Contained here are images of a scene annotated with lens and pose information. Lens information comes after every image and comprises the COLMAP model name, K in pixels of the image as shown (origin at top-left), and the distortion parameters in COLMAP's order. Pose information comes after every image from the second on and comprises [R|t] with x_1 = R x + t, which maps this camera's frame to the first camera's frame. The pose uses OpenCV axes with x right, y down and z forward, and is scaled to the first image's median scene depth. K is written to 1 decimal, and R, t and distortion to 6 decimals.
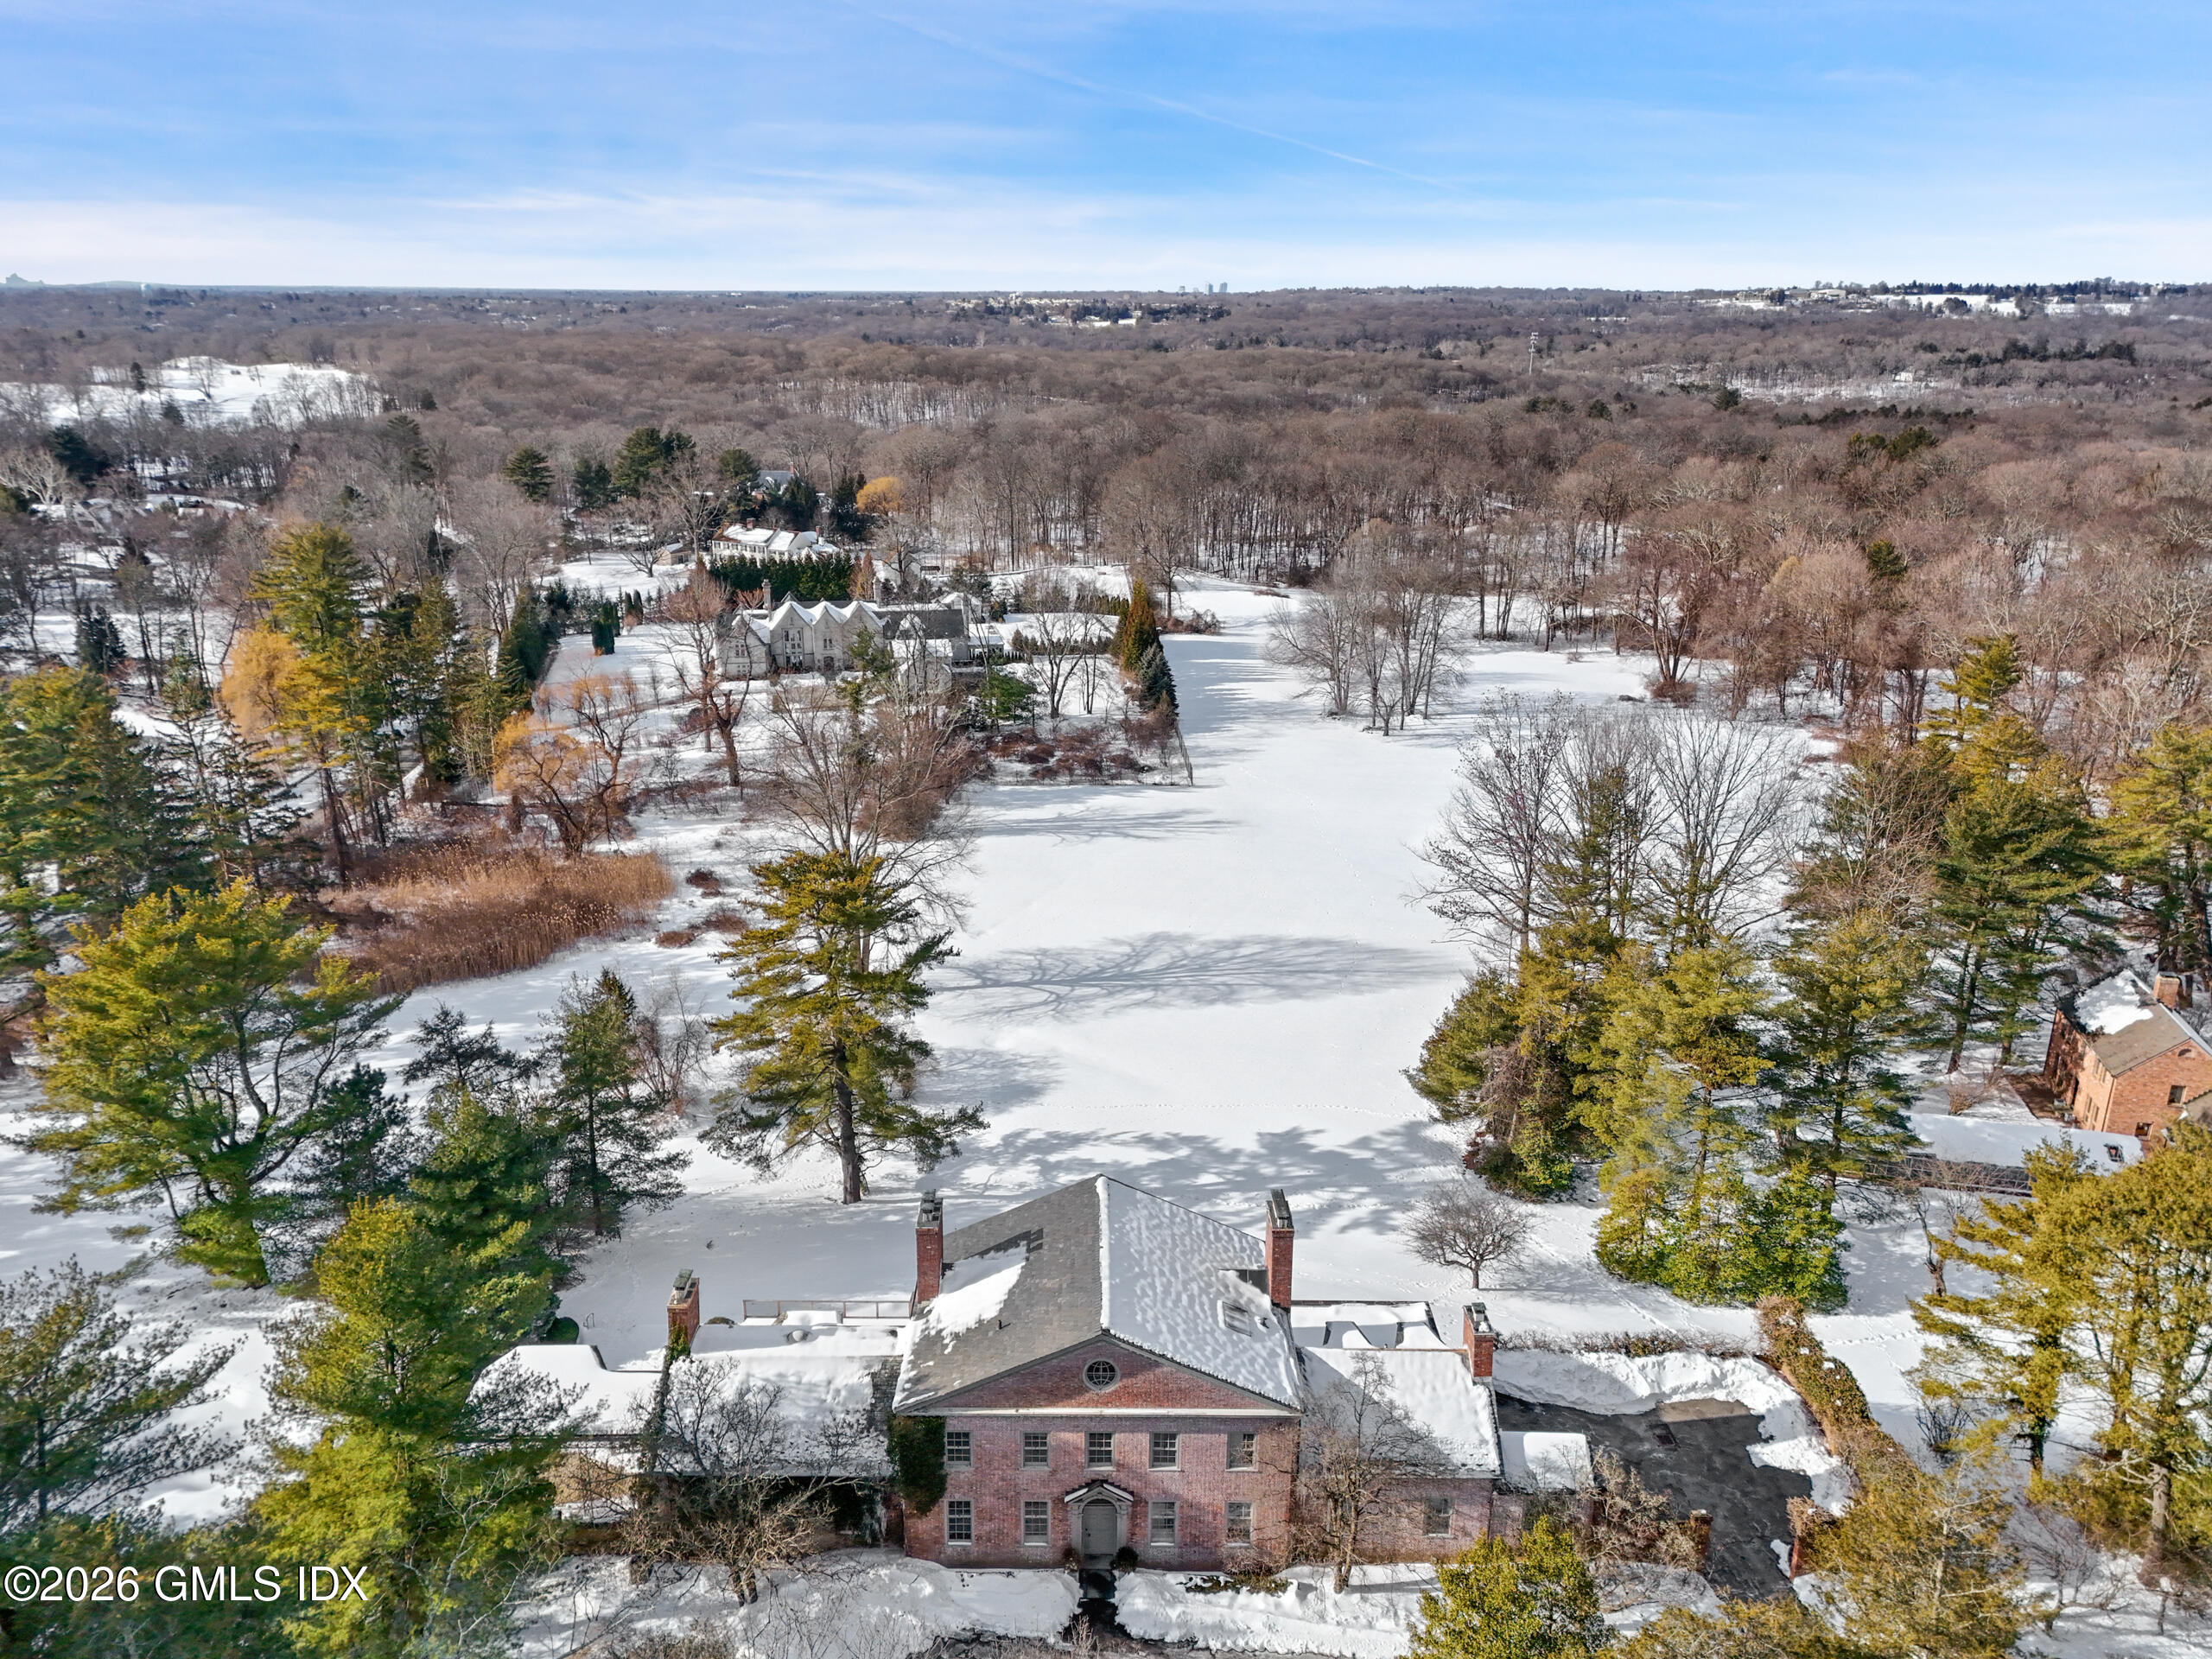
lens RADIAL K [[1620.1, 0, 1106.0], [0, 1620.1, 829.5], [0, 0, 1]] dist [0.066439, -0.043128]
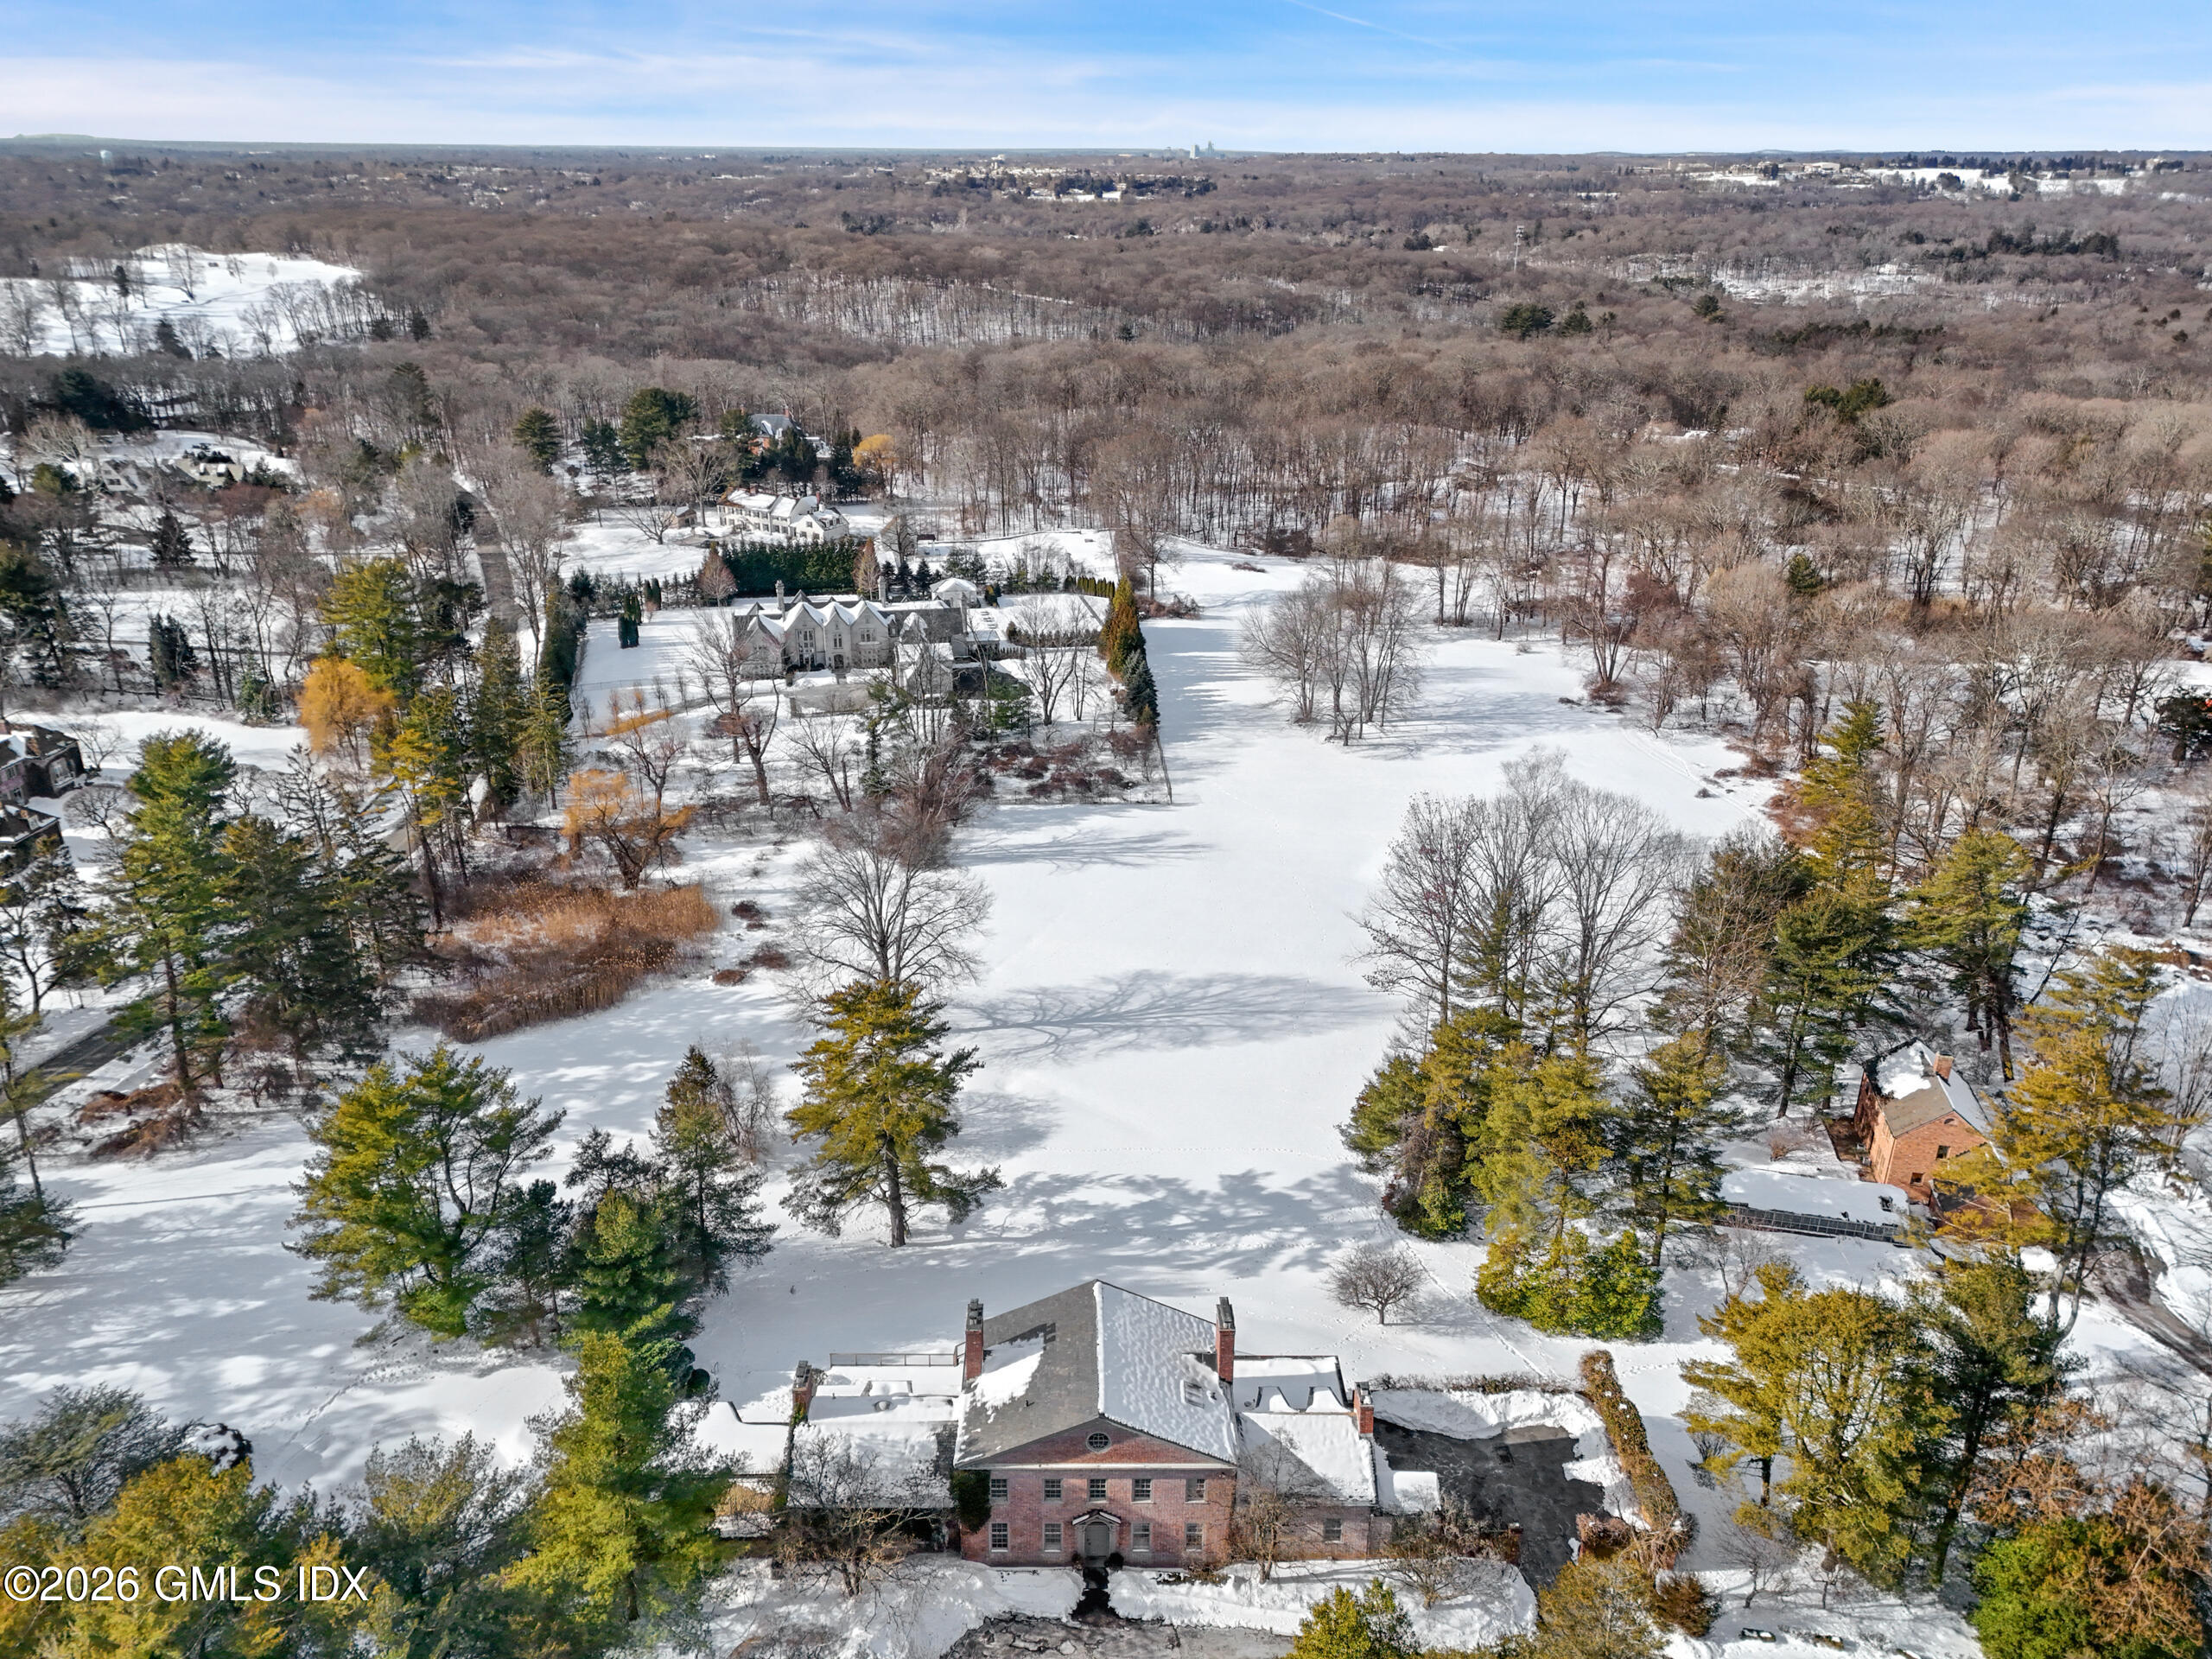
lens RADIAL K [[1620.1, 0, 1106.0], [0, 1620.1, 829.5], [0, 0, 1]] dist [0.066439, -0.043128]
pose [[0.999955, -0.001669, 0.009391, -0.003127], [0.000898, 0.996671, 0.081528, -0.111481], [-0.009496, -0.081516, 0.996627, -0.136041]]
